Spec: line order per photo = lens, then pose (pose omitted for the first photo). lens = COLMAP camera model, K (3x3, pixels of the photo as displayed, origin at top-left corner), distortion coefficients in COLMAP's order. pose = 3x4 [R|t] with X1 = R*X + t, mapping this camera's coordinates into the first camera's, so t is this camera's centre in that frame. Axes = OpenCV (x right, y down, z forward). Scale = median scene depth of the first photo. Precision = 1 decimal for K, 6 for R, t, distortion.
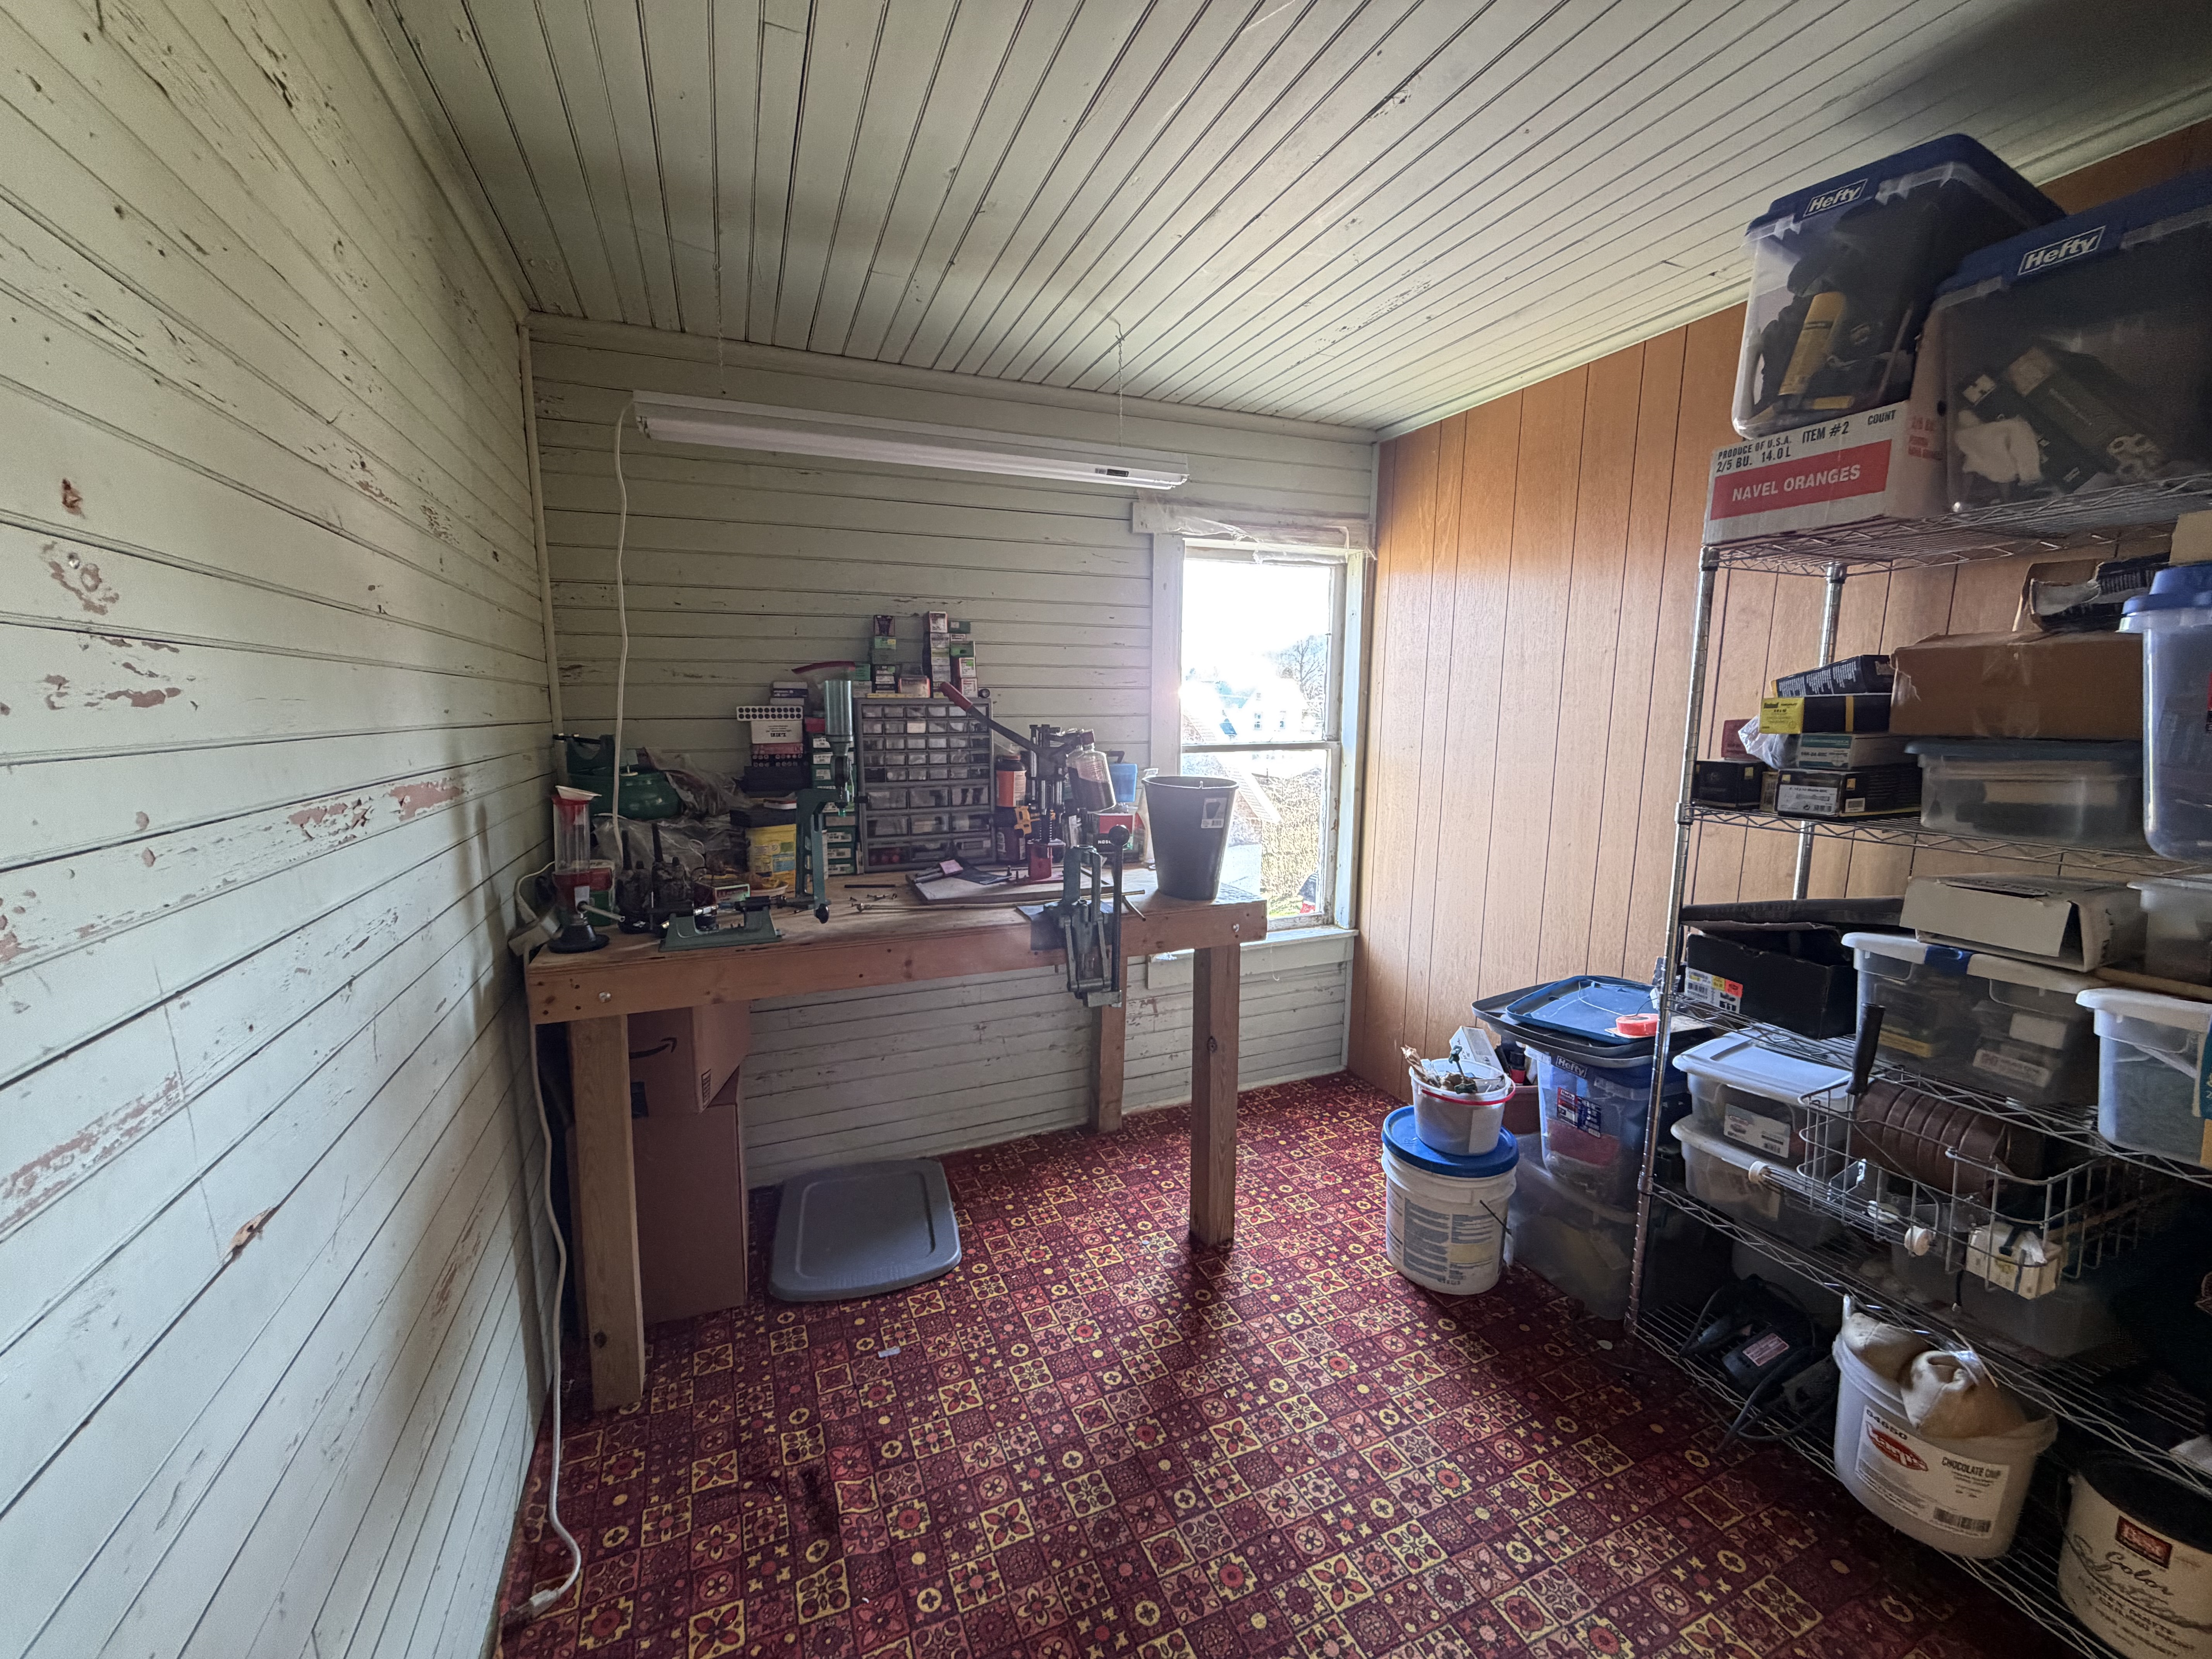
lens RADIAL K [[893.1, 0, 1106.0], [0, 893.1, 829.5], [0, 0, 1]] dist [0.019677, -0.000045]
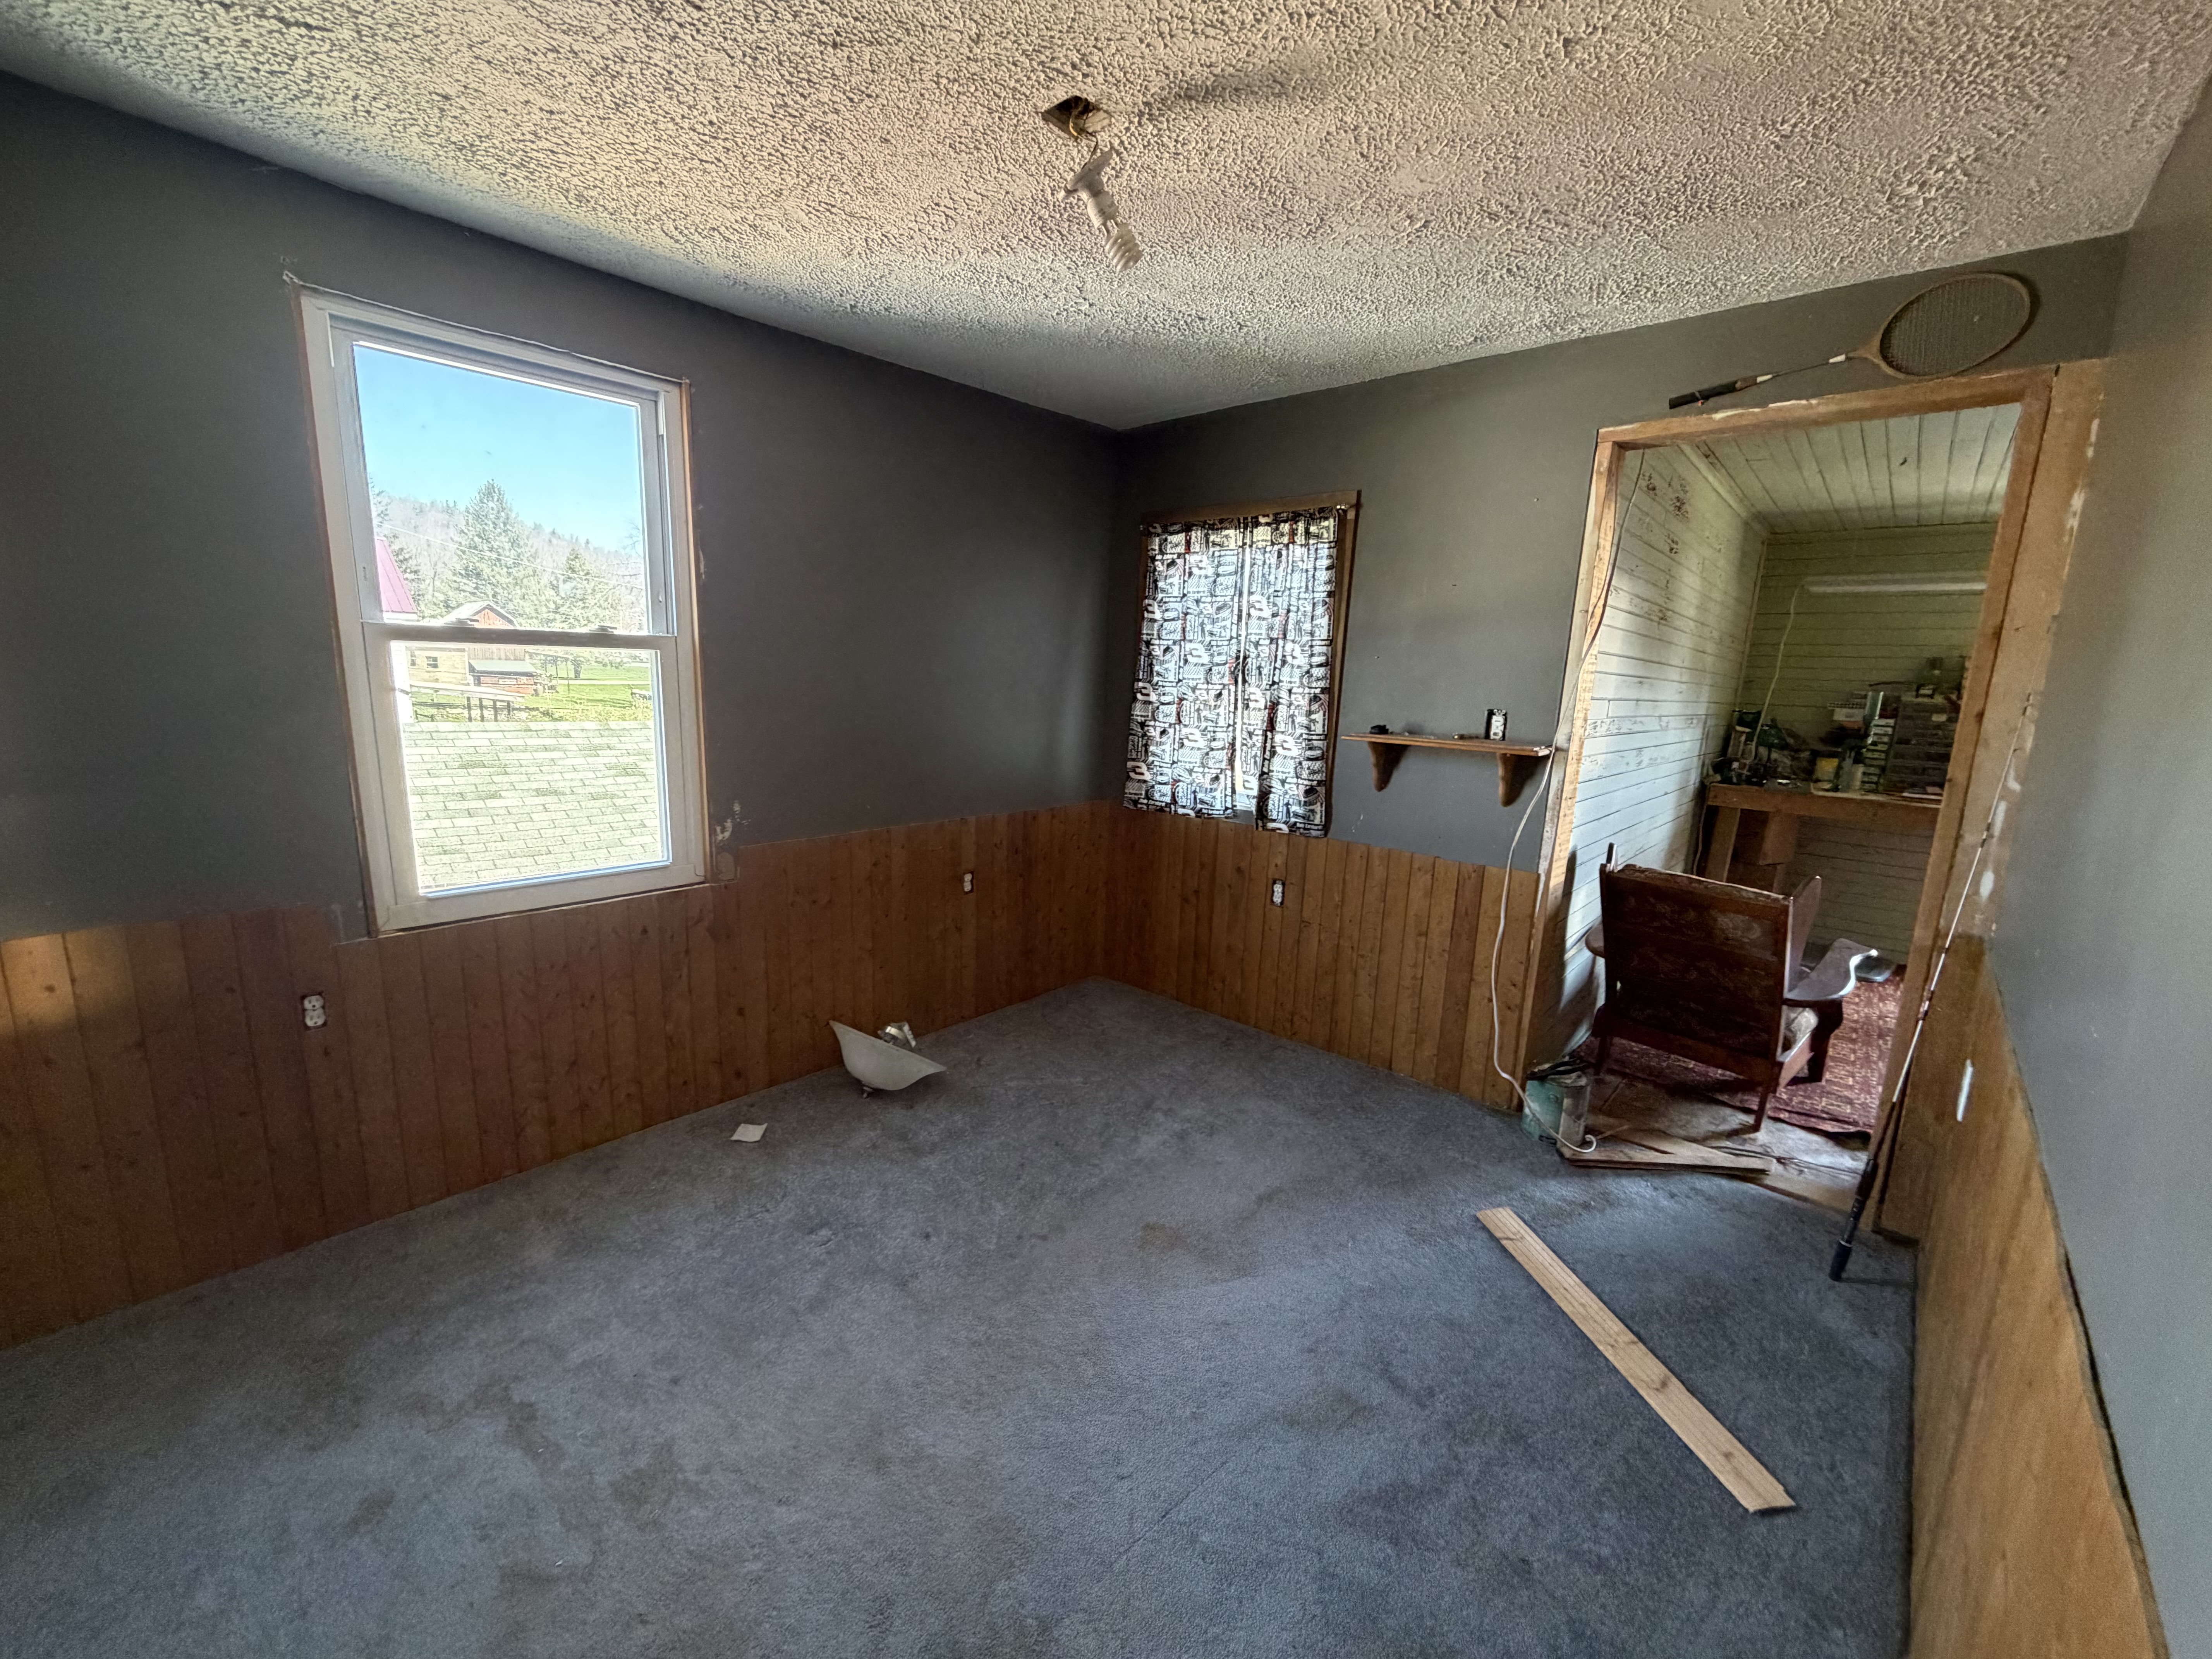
lens RADIAL K [[893.1, 0, 1106.0], [0, 893.1, 829.5], [0, 0, 1]] dist [0.019677, -0.000045]
pose [[0.428019, 0.175963, -0.886474, 0.842850], [-0.171943, 0.978803, 0.111270, 0.223410], [0.887263, 0.104797, 0.449202, -1.513366]]
